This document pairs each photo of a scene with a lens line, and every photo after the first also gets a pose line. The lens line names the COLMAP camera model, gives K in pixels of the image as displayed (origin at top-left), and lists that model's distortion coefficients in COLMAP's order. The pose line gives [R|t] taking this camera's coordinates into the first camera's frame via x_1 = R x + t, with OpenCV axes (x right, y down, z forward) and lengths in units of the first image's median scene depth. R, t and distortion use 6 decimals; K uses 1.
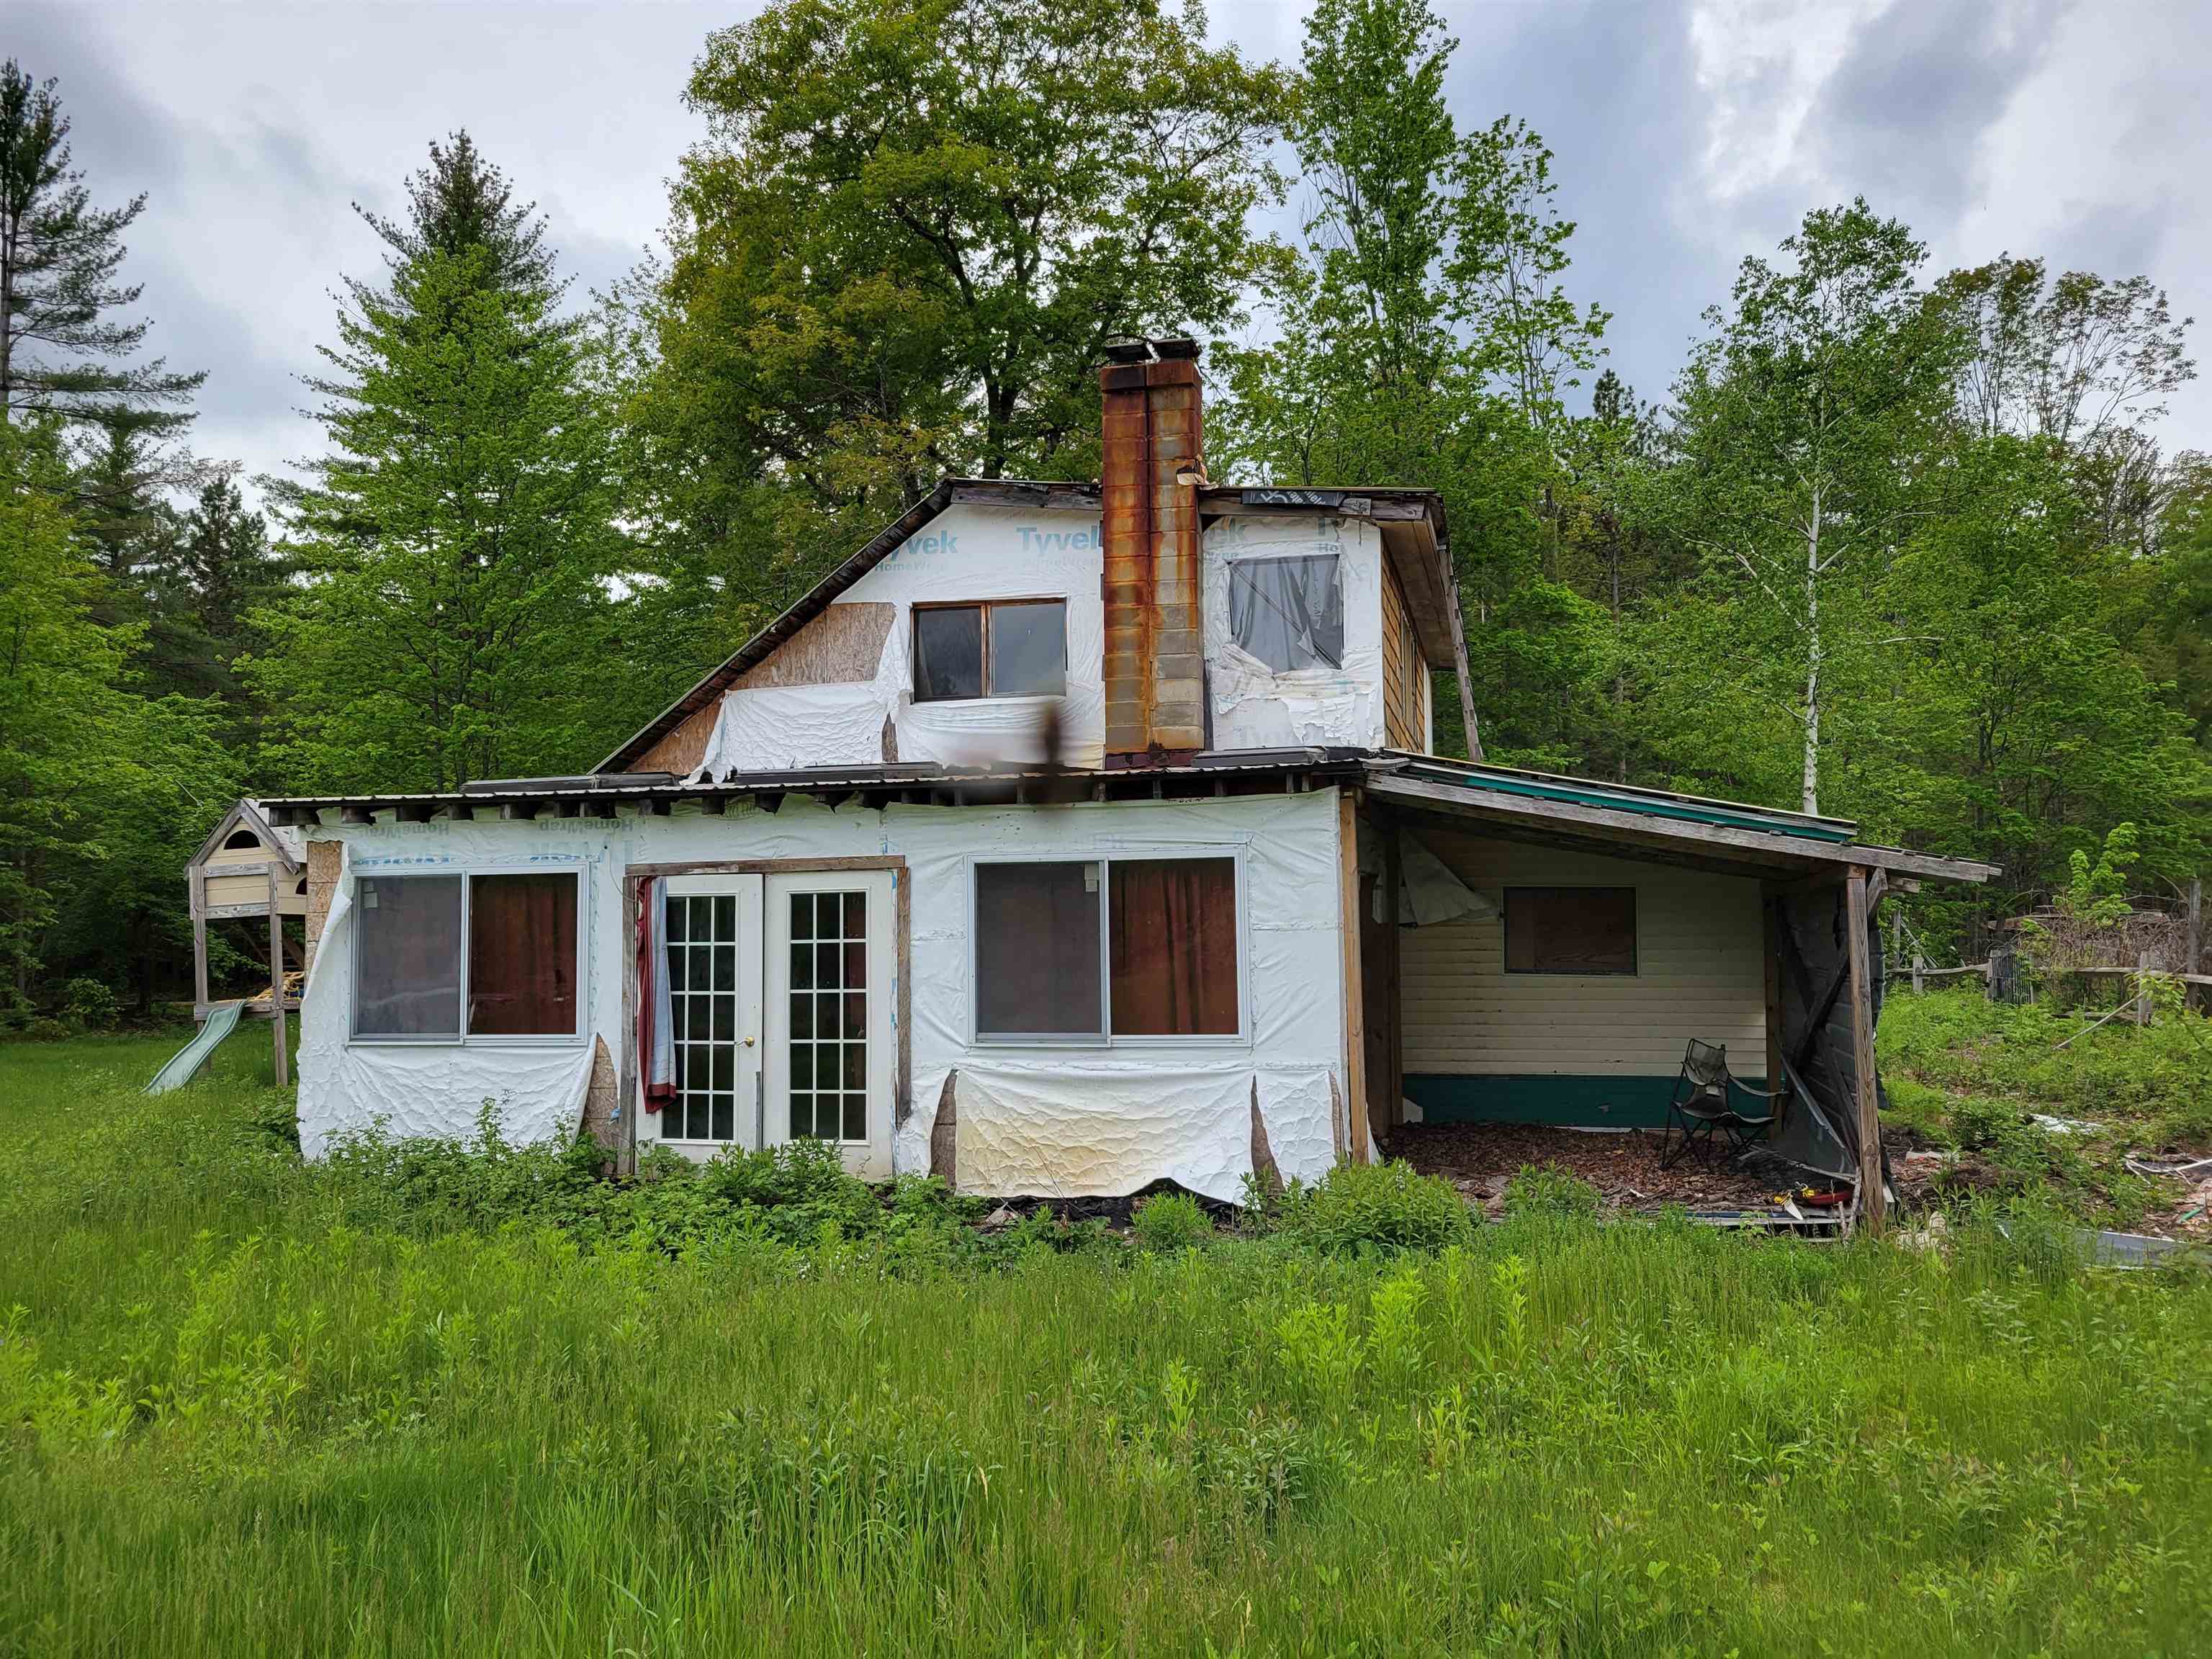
lens RADIAL K [[1758.1, 0, 1106.0], [0, 1758.1, 829.5], [0, 0, 1]] dist [-0.004866, 0.054962]
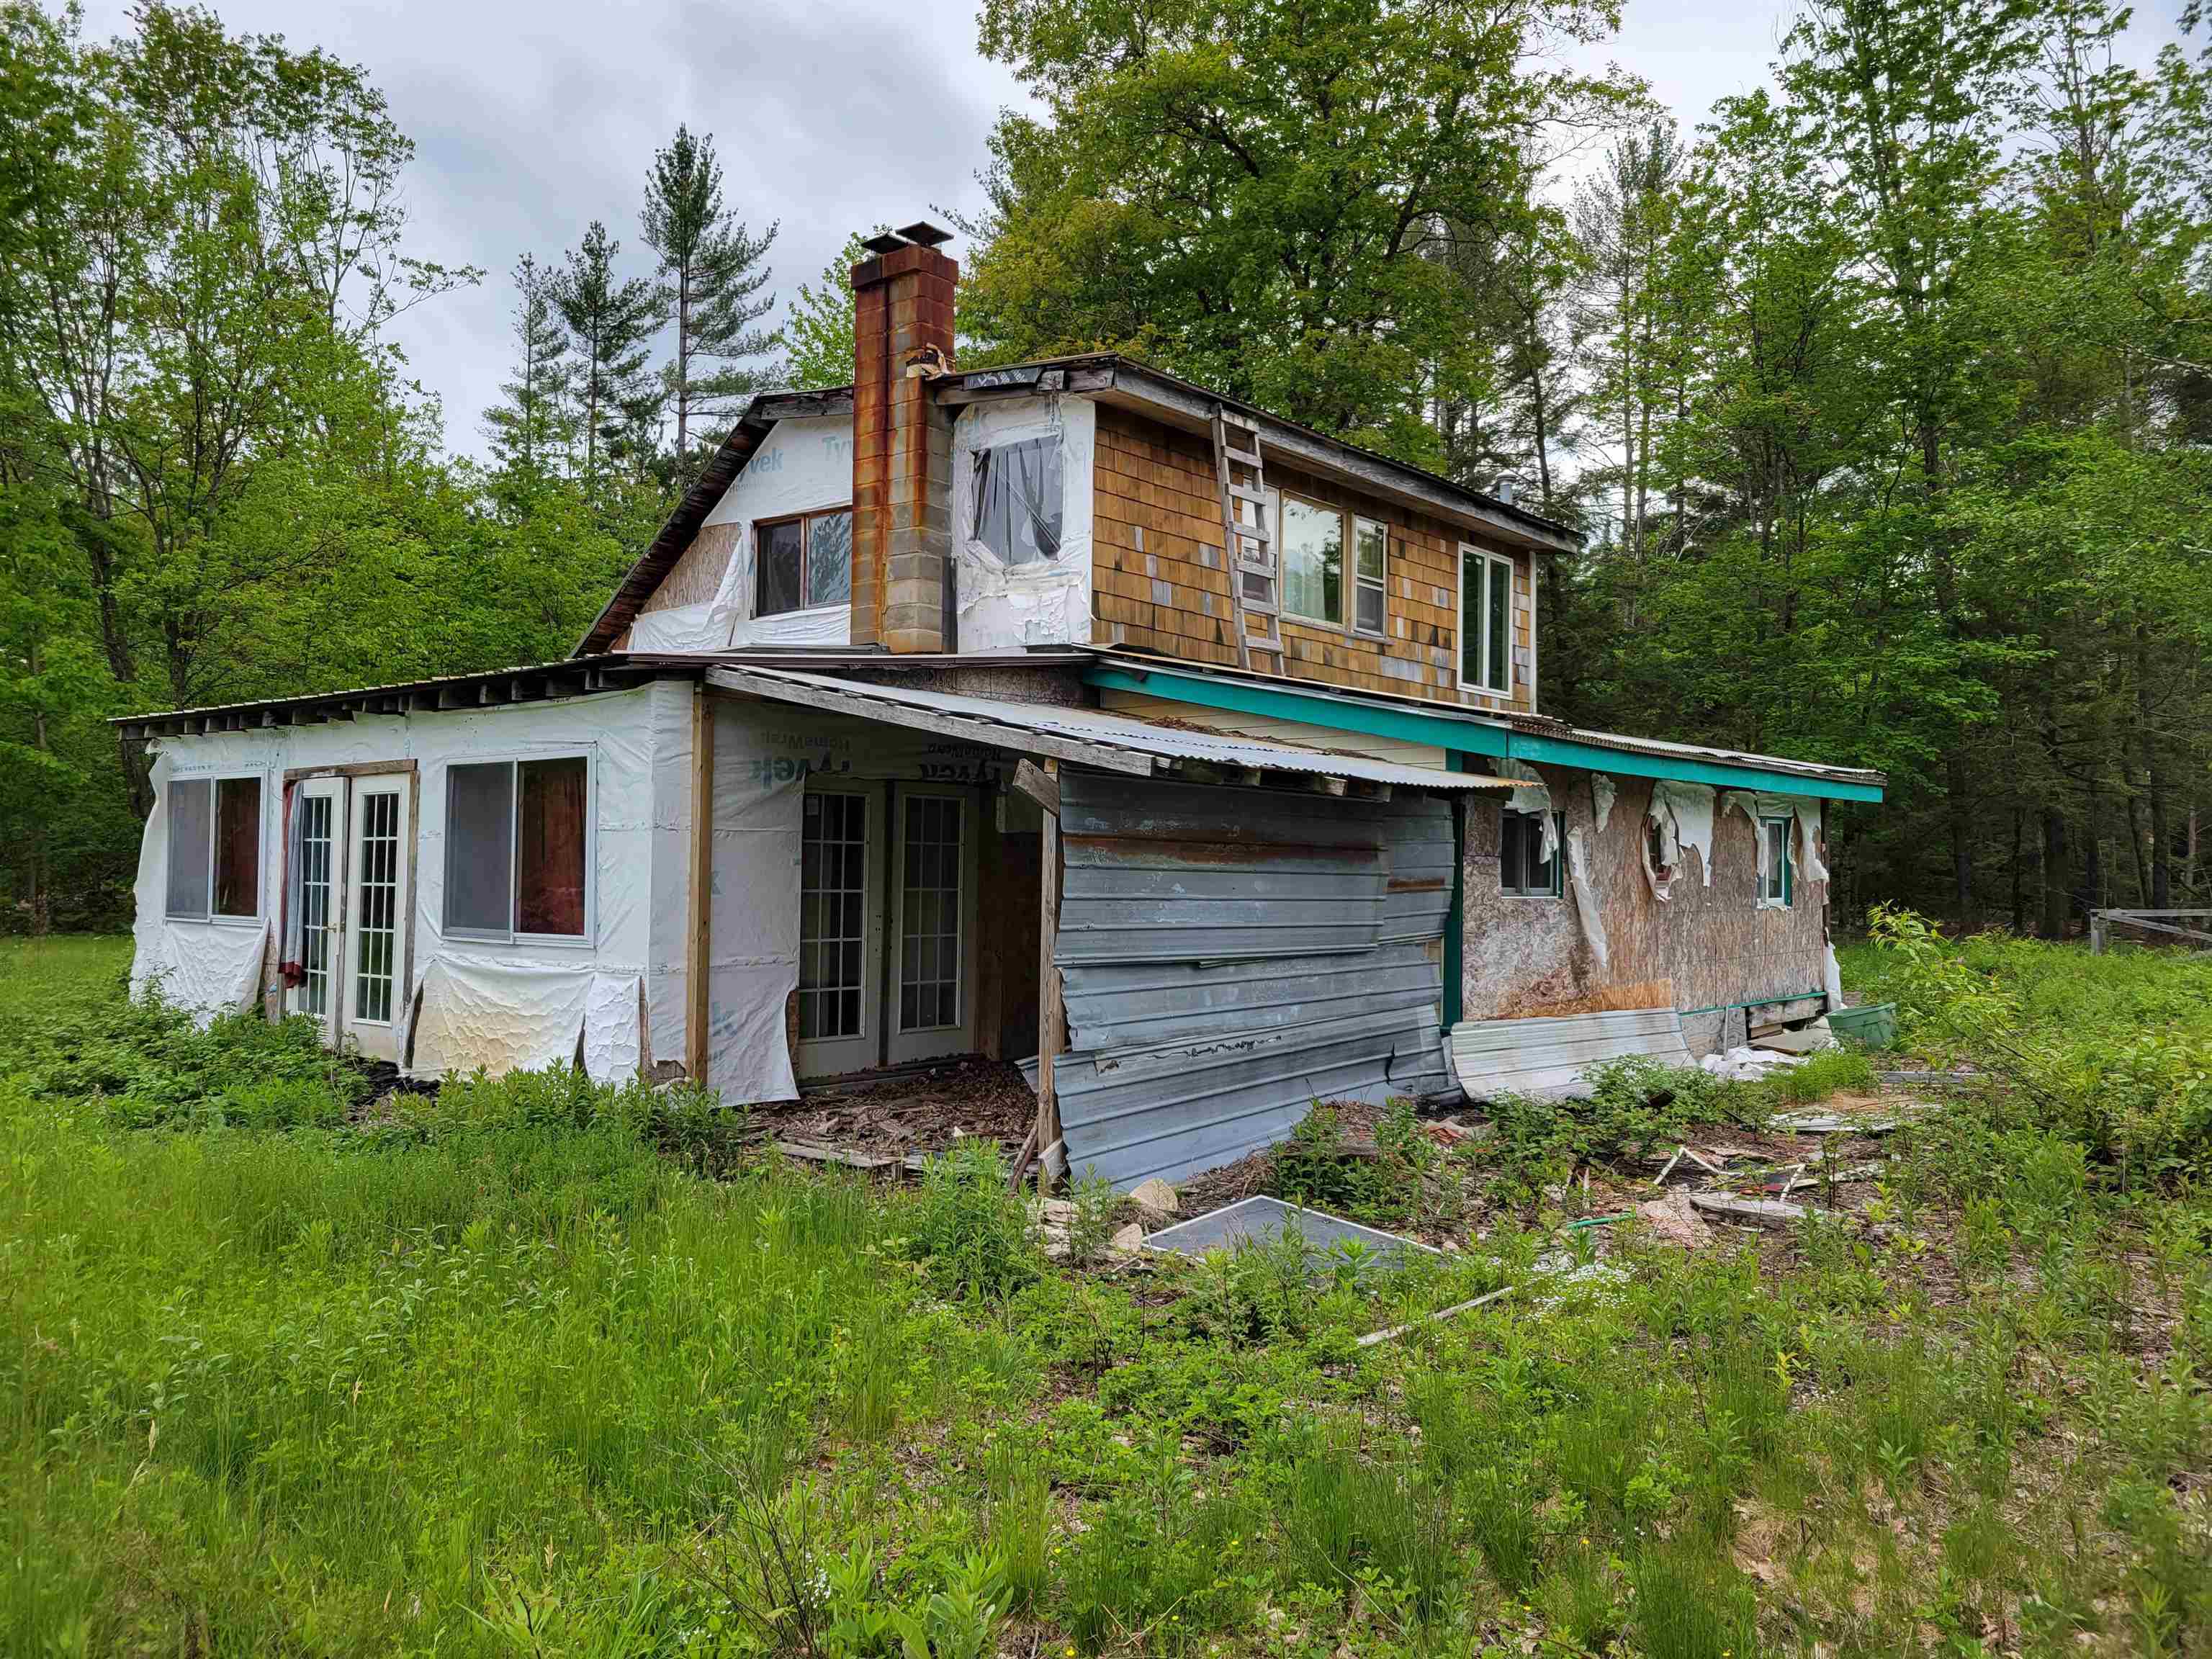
lens RADIAL K [[1692.1, 0, 1106.0], [0, 1692.1, 829.5], [0, 0, 1]] dist [0.037868, 0.001100]
pose [[0.890805, 0.009399, -0.454288, 0.565686], [0.011278, 0.999021, 0.042785, 0.013993], [0.454246, -0.043236, 0.889827, 0.205608]]
